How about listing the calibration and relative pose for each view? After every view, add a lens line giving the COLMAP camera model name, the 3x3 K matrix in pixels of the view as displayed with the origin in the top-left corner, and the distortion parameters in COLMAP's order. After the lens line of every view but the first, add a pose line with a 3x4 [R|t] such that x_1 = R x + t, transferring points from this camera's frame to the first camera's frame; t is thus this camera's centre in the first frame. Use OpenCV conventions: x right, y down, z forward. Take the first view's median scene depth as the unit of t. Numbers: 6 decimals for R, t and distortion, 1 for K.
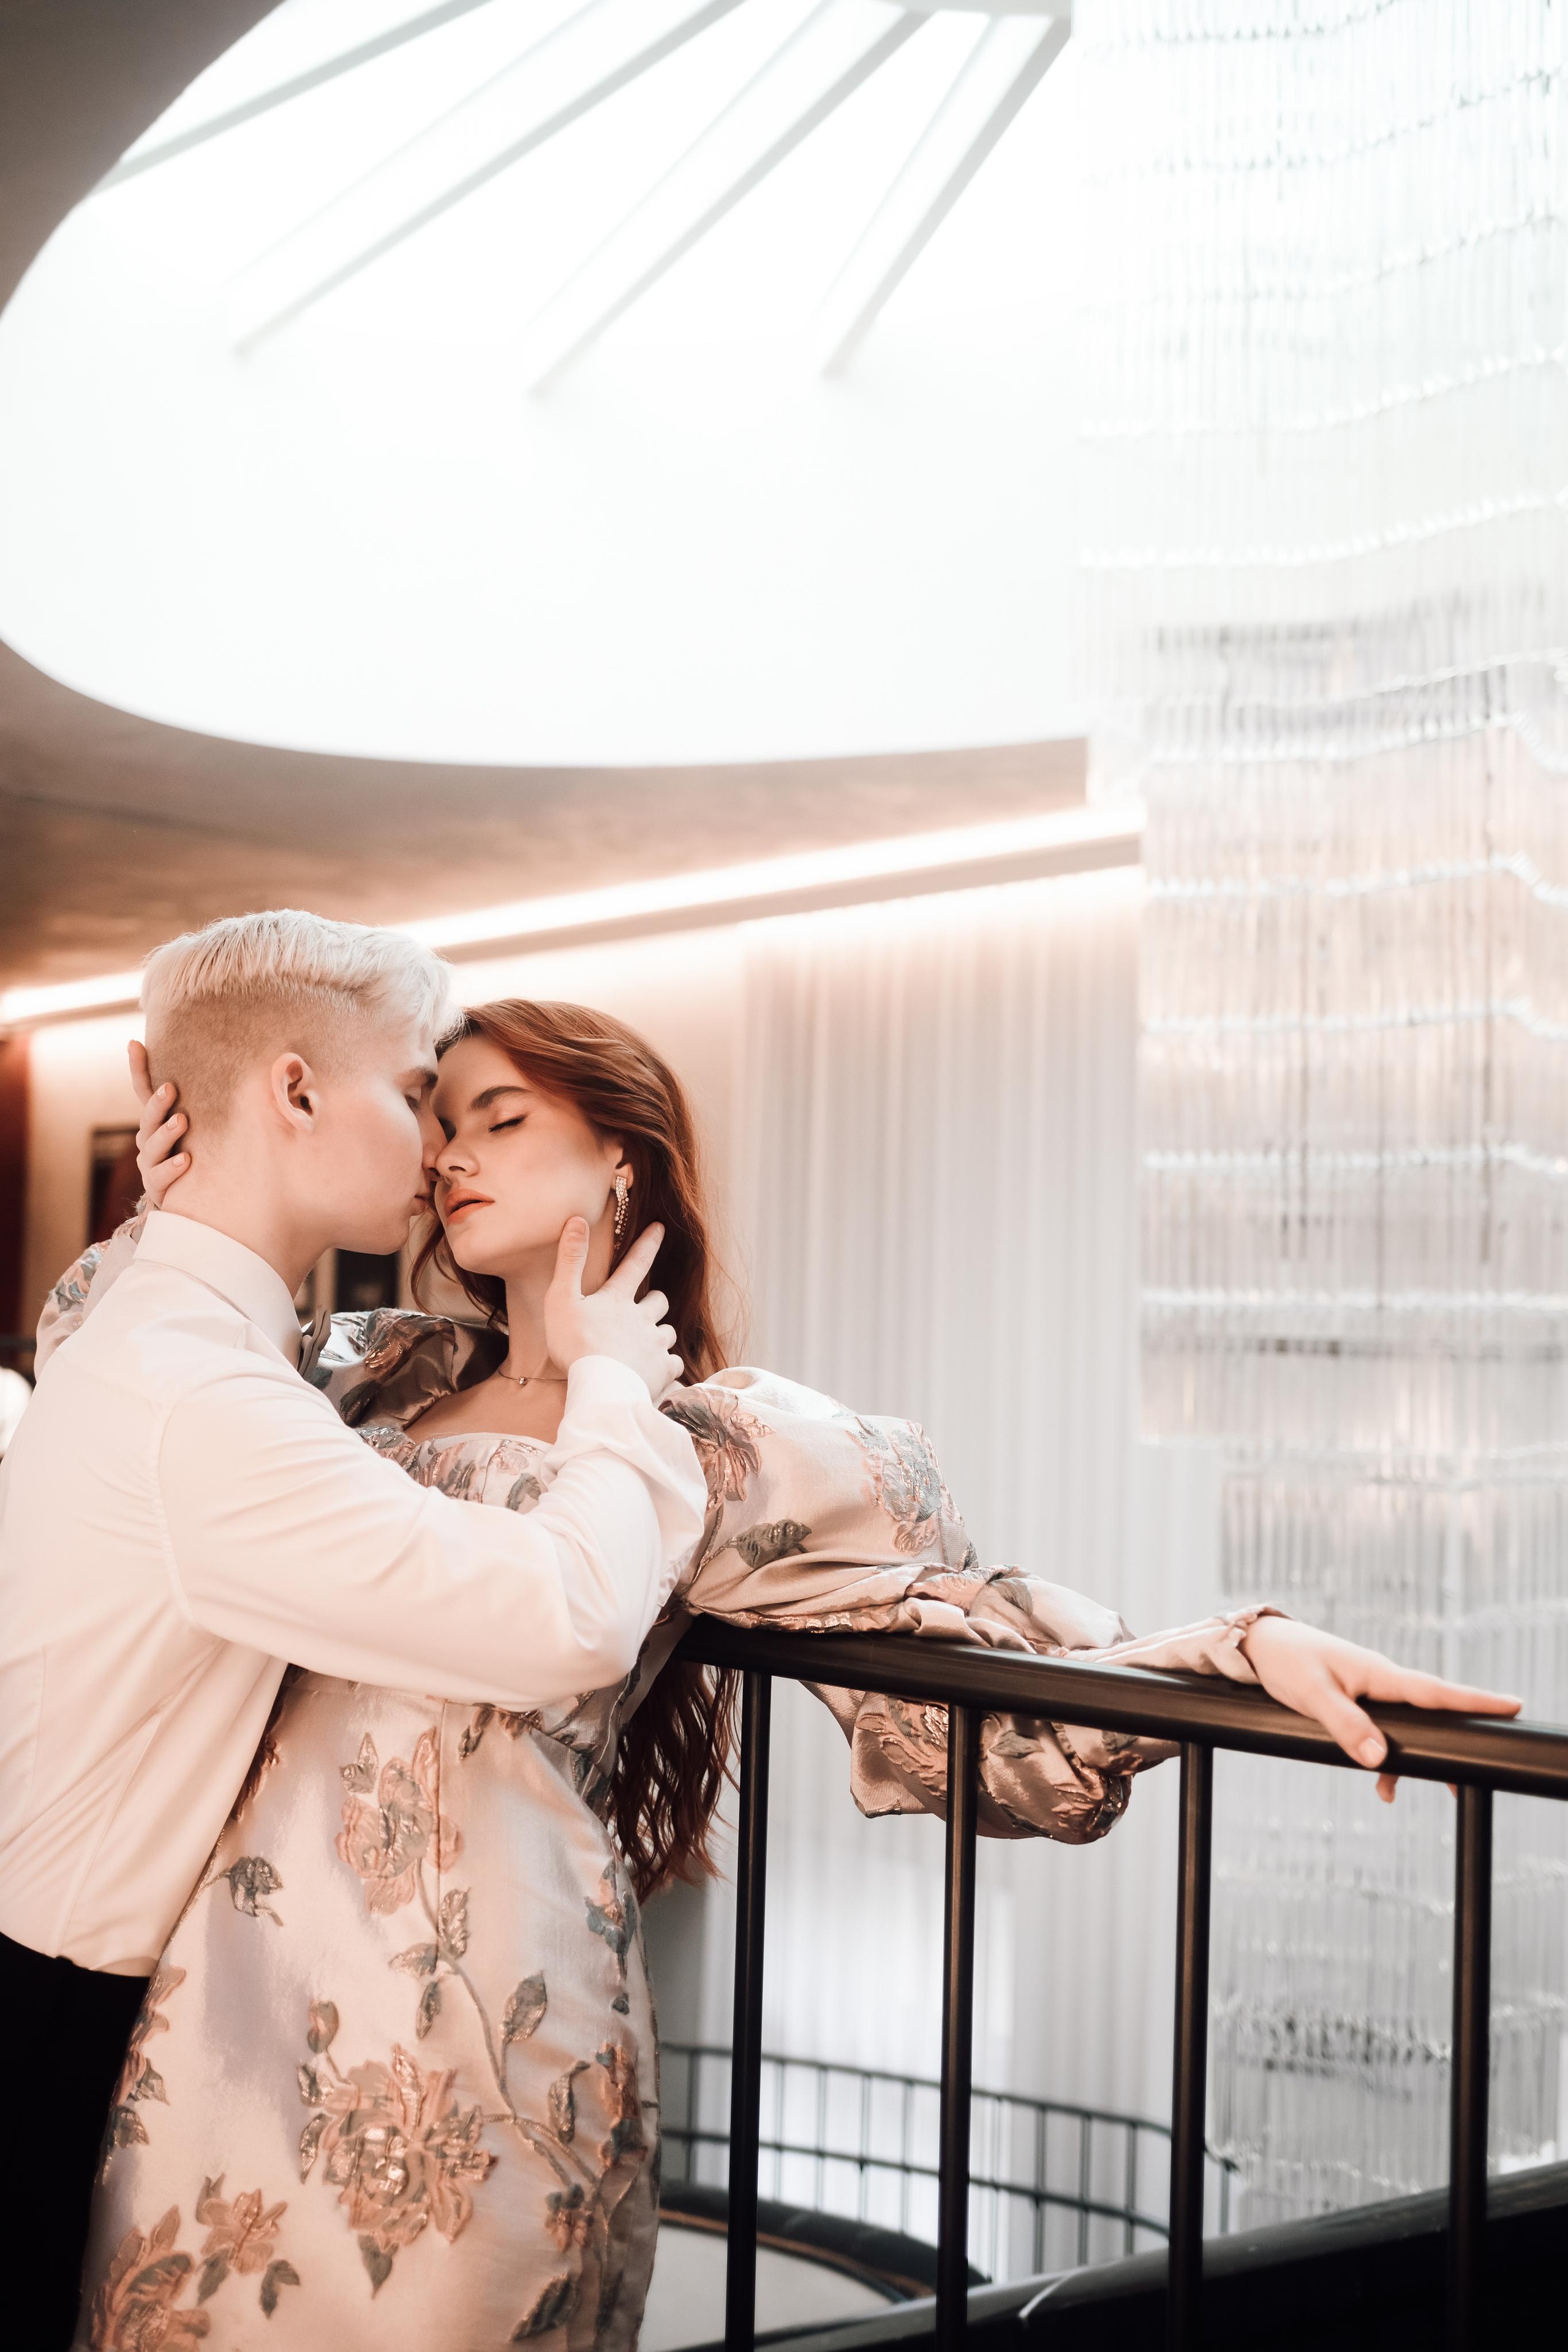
lens RADIAL K [[2266.9, 0, 784.0], [0, 2266.9, 1176.0], [0, 0, 1]] dist [-0.014411, -0.006035]
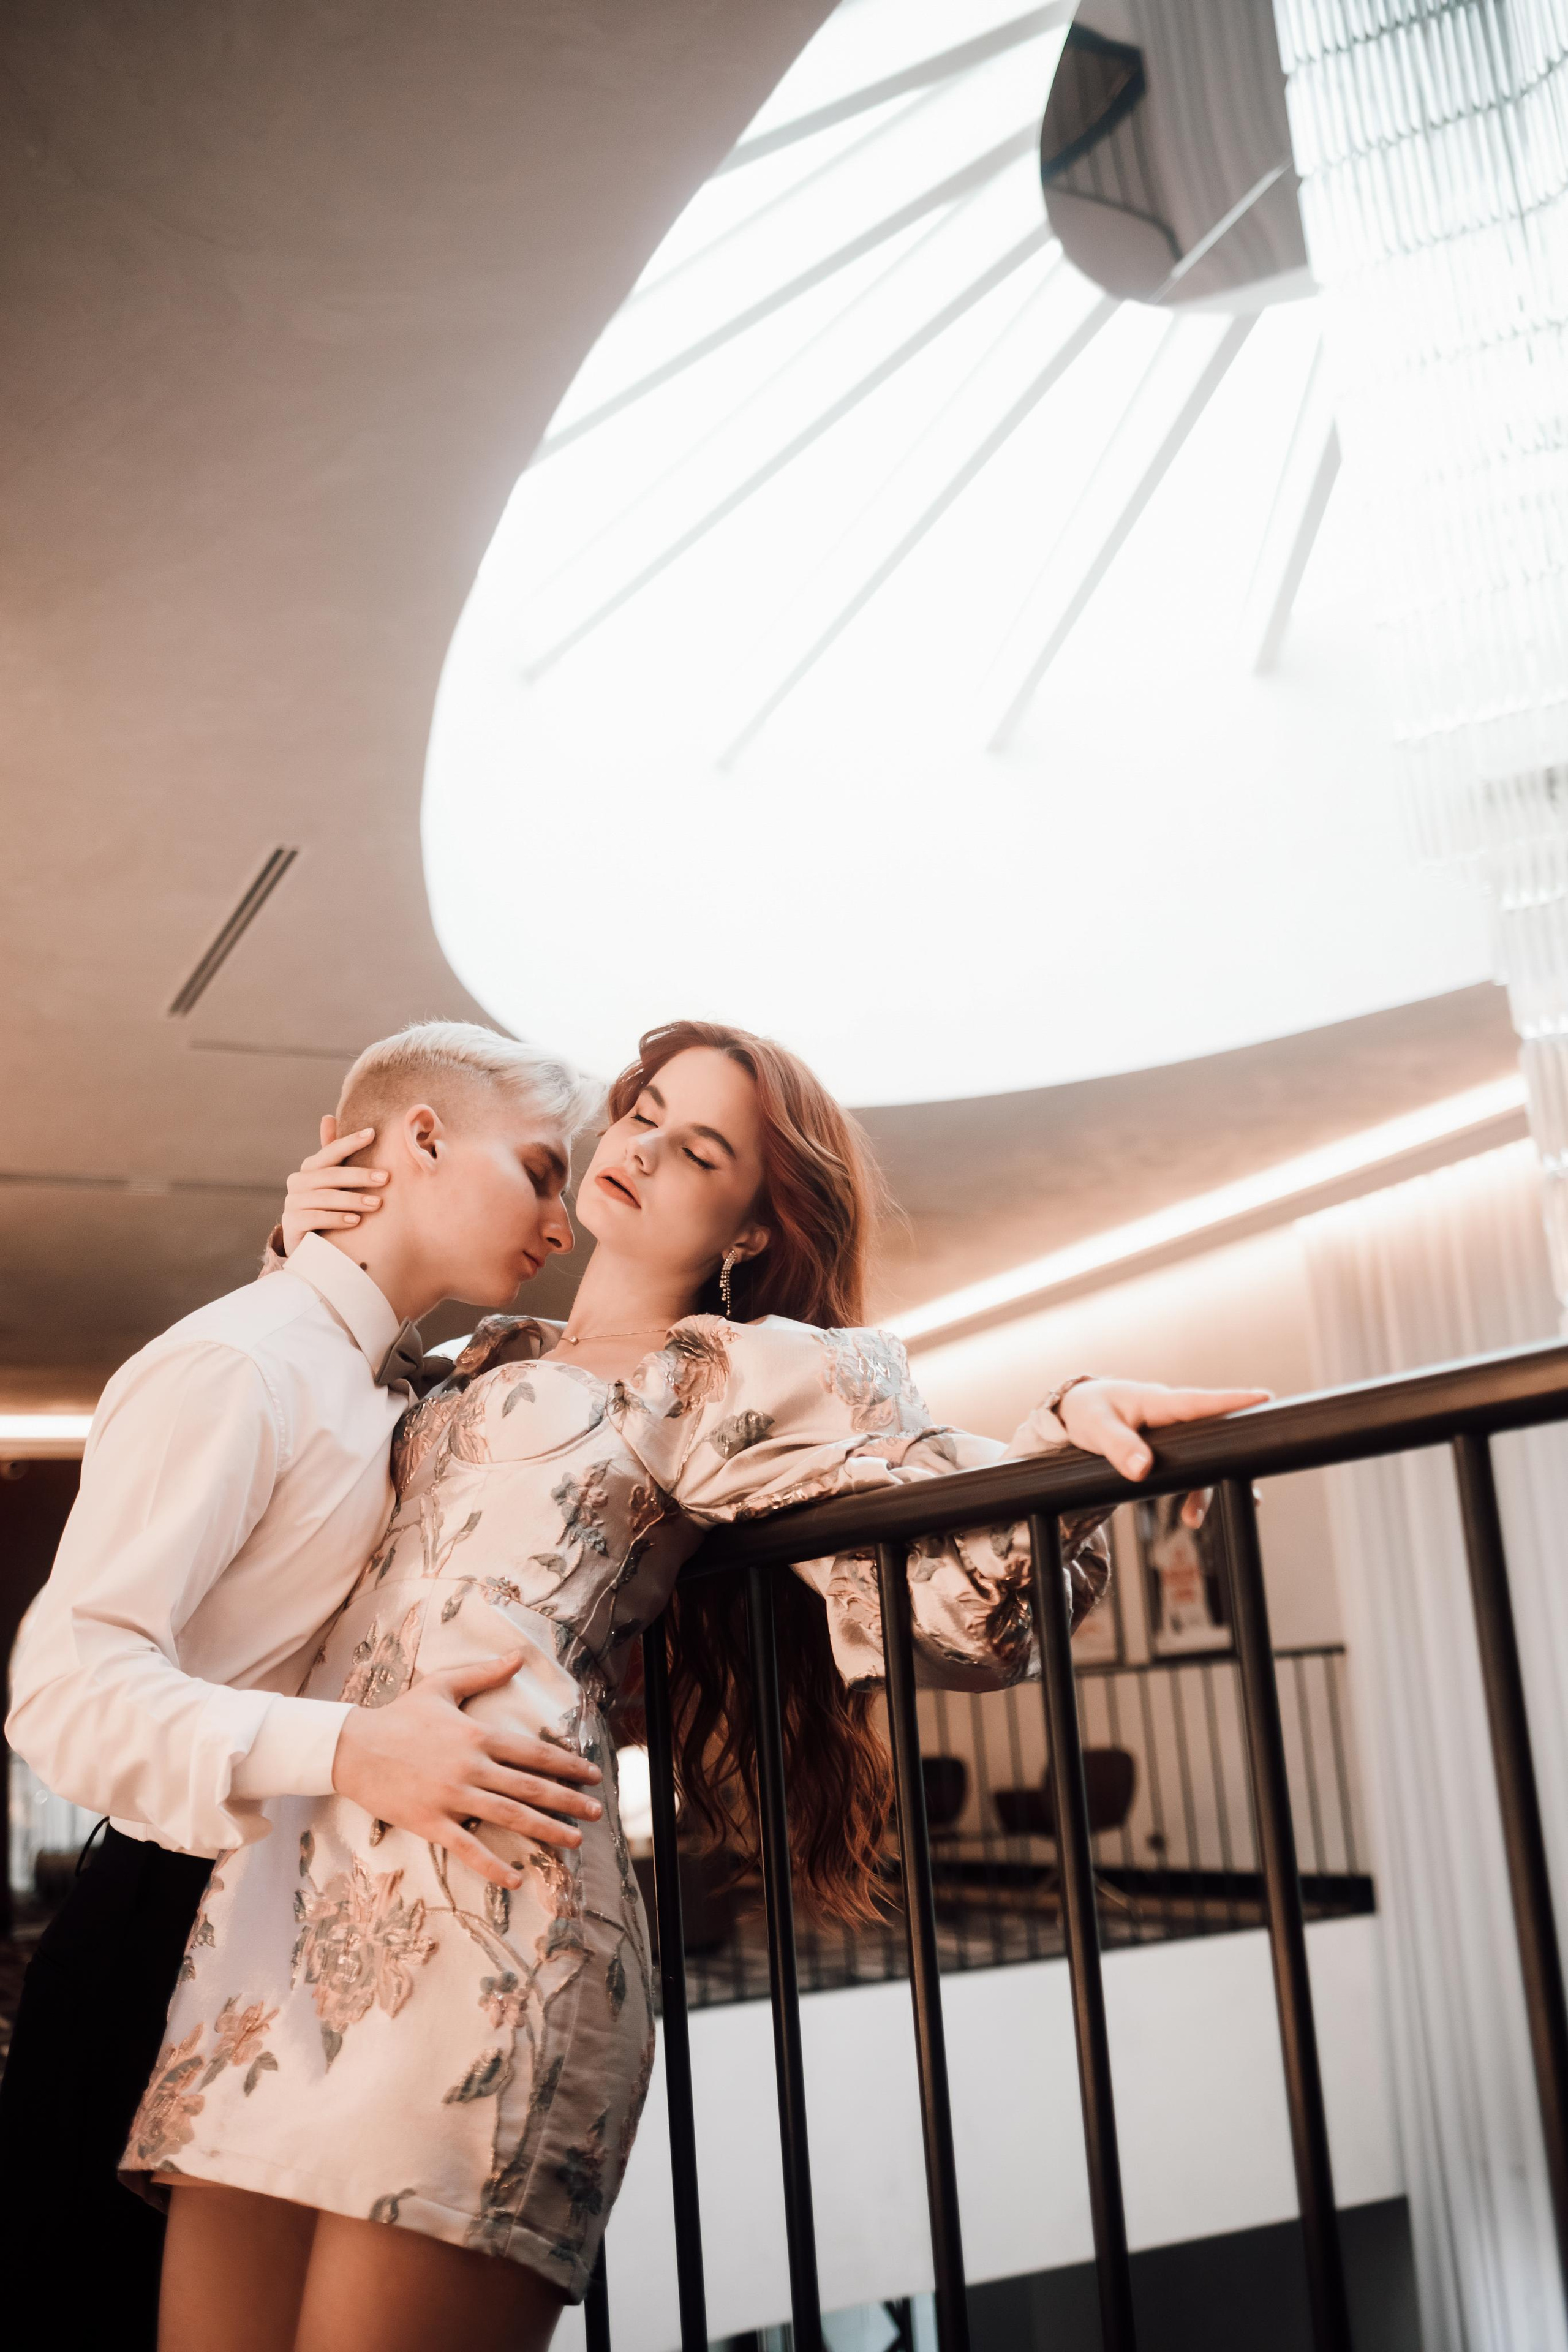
lens RADIAL K [[2220.7, 0, 784.0], [0, 2220.7, 1176.0], [0, 0, 1]] dist [0.012723, -0.017927]
pose [[0.953768, -0.145210, -0.263135, 0.366521], [0.100107, 0.979030, -0.177422, 0.268928], [0.283380, 0.142878, 0.948305, -0.036838]]
